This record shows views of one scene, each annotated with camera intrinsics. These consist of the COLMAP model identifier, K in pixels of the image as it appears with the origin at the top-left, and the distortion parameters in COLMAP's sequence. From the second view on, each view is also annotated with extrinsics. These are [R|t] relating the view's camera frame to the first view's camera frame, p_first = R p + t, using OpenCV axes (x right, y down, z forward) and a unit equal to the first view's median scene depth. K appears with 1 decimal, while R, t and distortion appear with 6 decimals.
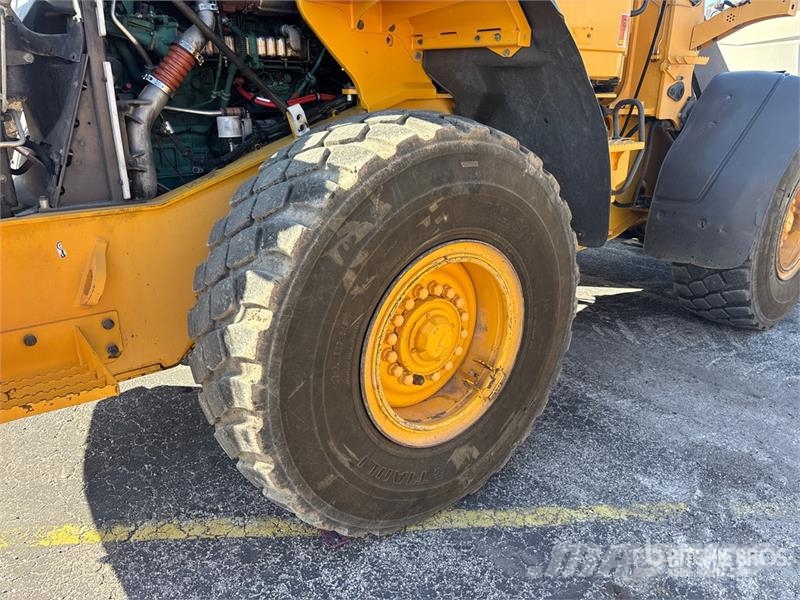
lens RADIAL K [[615.4, 0, 401.5], [0, 615.4, 297.1], [0, 0, 1]] dist [0.024511, -0.009911]
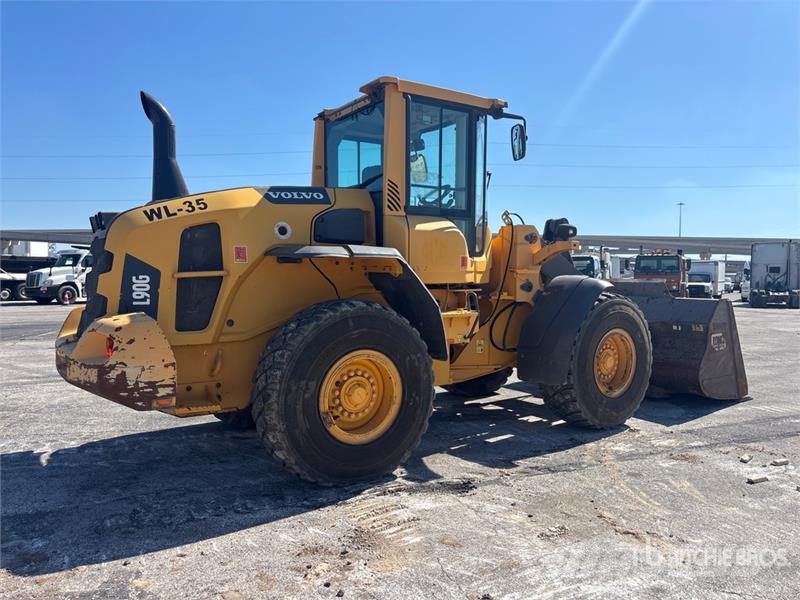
lens RADIAL K [[615.4, 0, 401.5], [0, 615.4, 297.1], [0, 0, 1]] dist [0.024511, -0.009911]
pose [[0.993412, -0.029218, -0.110812, 0.467097], [-0.007237, 0.949028, -0.315109, 0.431726], [0.114370, 0.313835, 0.942564, -1.181386]]
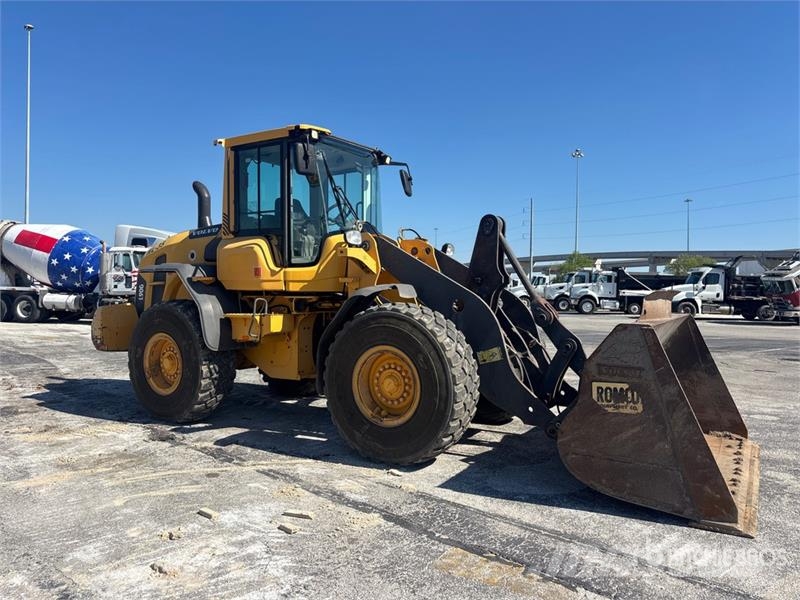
lens RADIAL K [[615.4, 0, 401.5], [0, 615.4, 297.1], [0, 0, 1]] dist [0.024511, -0.009911]
pose [[0.282075, -0.022917, -0.959119, 3.660951], [-0.330621, 0.936154, -0.119604, -0.294200], [0.900624, 0.350842, 0.256489, 1.192425]]
